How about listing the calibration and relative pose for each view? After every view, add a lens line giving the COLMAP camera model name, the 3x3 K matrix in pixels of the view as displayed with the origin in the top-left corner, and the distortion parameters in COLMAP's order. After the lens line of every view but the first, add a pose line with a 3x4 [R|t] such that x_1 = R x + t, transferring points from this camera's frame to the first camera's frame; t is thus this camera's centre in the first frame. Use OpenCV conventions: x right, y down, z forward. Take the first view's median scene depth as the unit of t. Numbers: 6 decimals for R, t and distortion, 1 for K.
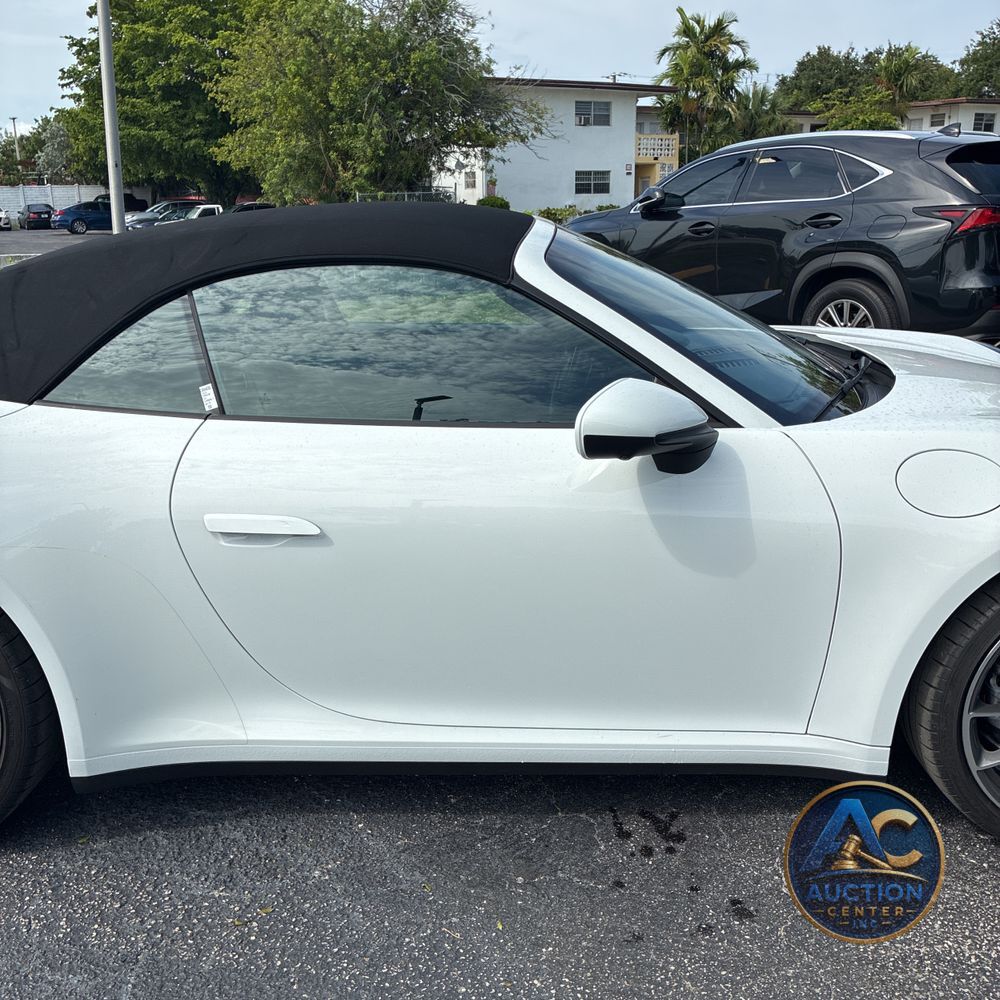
lens RADIAL K [[1001.5, 0, 487.9], [0, 1001.5, 501.9], [0, 0, 1]] dist [-0.004629, 0.051078]
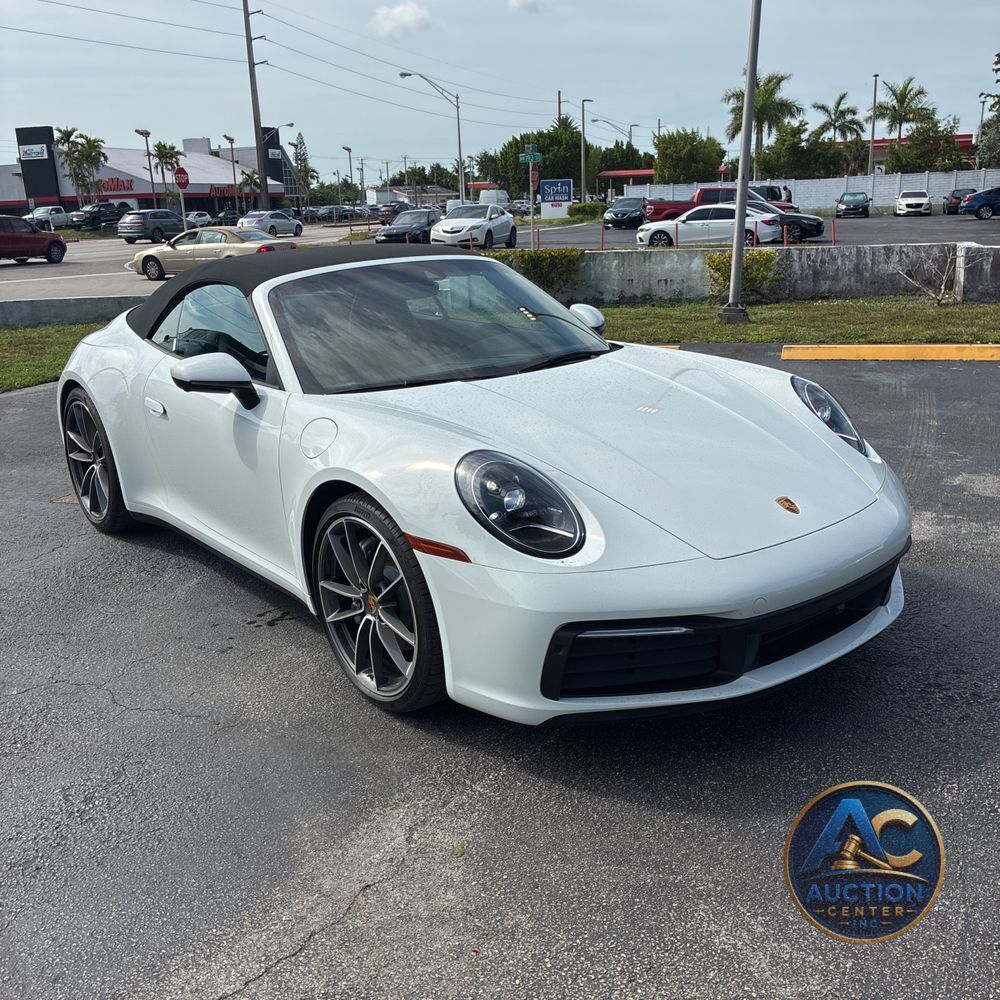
lens RADIAL K [[1002.4, 0, 508.2], [0, 1002.4, 504.3], [0, 0, 1]] dist [0.003597, 0.027341]
pose [[0.653654, 0.212242, -0.726422, 0.098639], [-0.198611, 0.974334, 0.105960, -0.007841], [0.730267, 0.075014, 0.679031, 0.005968]]
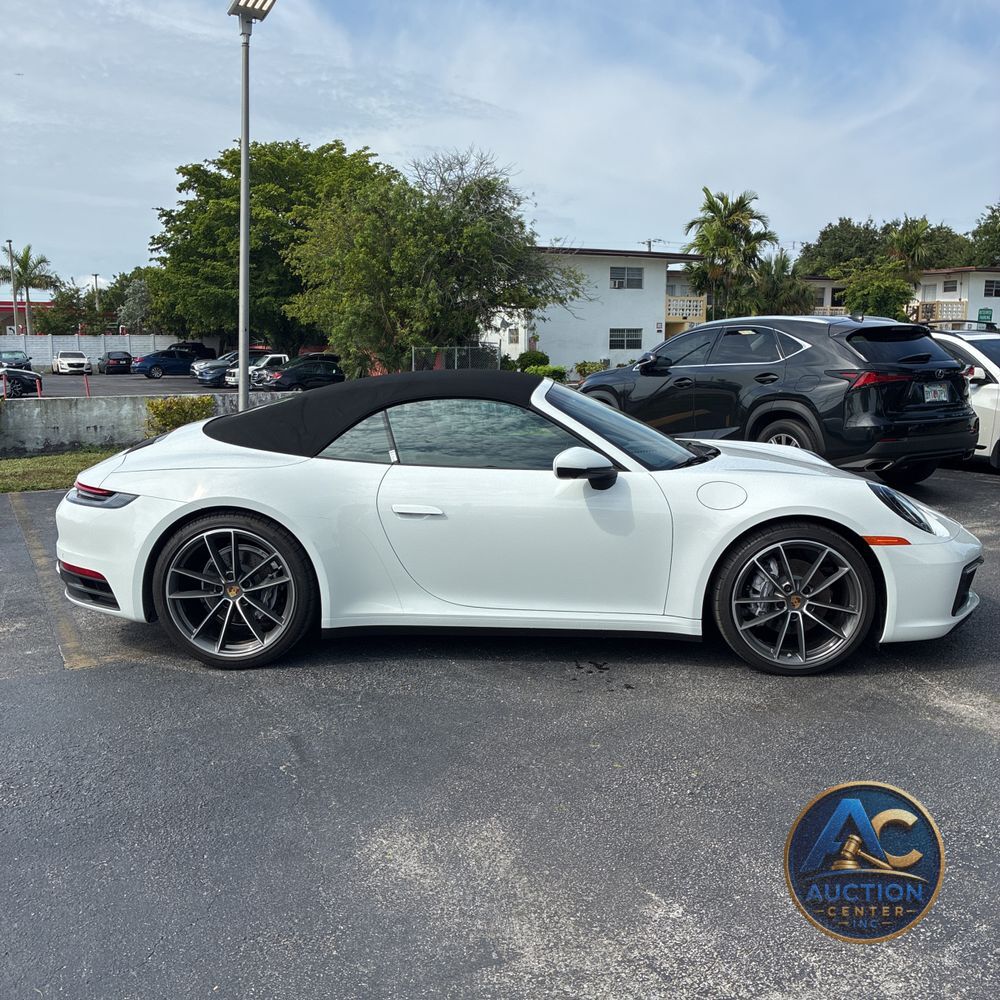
lens RADIAL K [[984.0, 0, 501.7], [0, 984.0, 523.9], [0, 0, 1]] dist [0.047646, -0.094110]
pose [[0.999512, 0.016999, -0.026205, 0.001272], [-0.020008, 0.992667, -0.119210, 0.016614], [0.023987, 0.119676, 0.992523, -0.063179]]
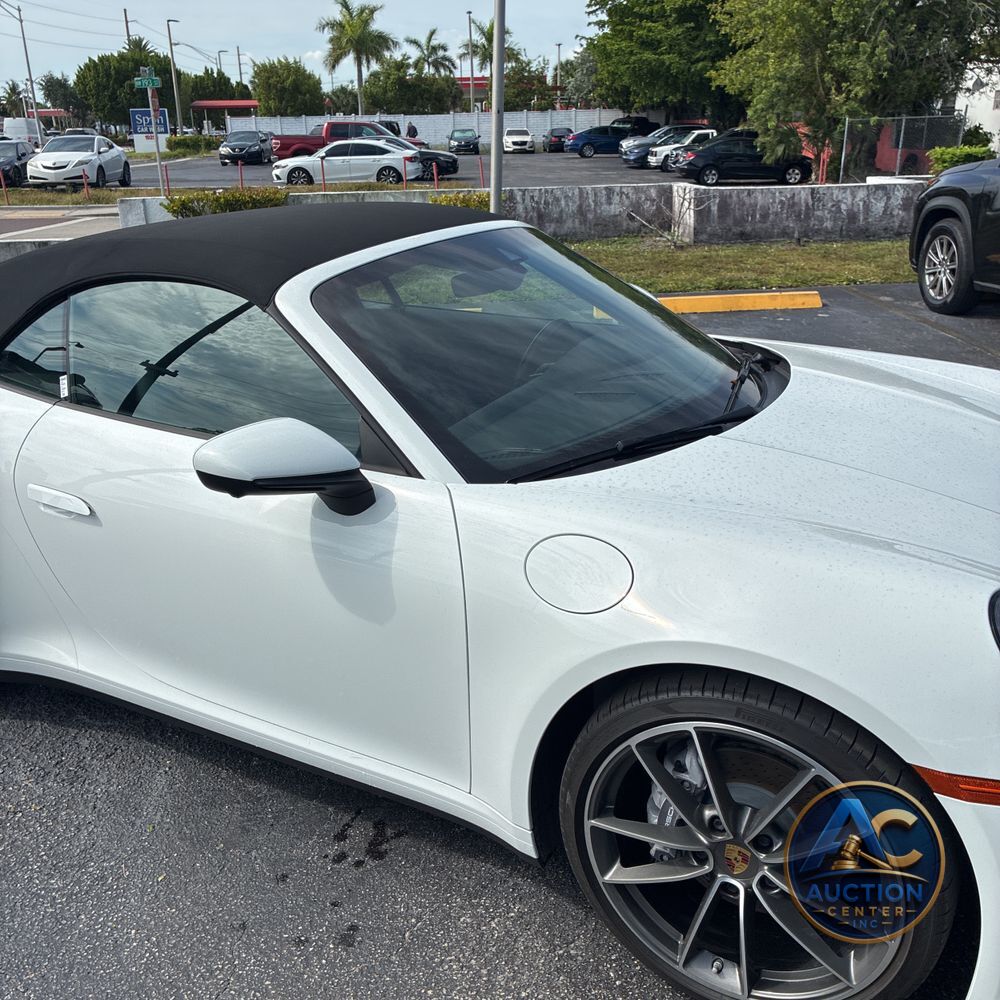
lens RADIAL K [[1002.4, 0, 508.2], [0, 1002.4, 504.3], [0, 0, 1]] dist [0.003597, 0.027341]
pose [[0.889513, 0.159962, -0.427994, 0.040985], [-0.127999, 0.986447, 0.102658, -0.008744], [0.438615, -0.036533, 0.897932, 0.007904]]
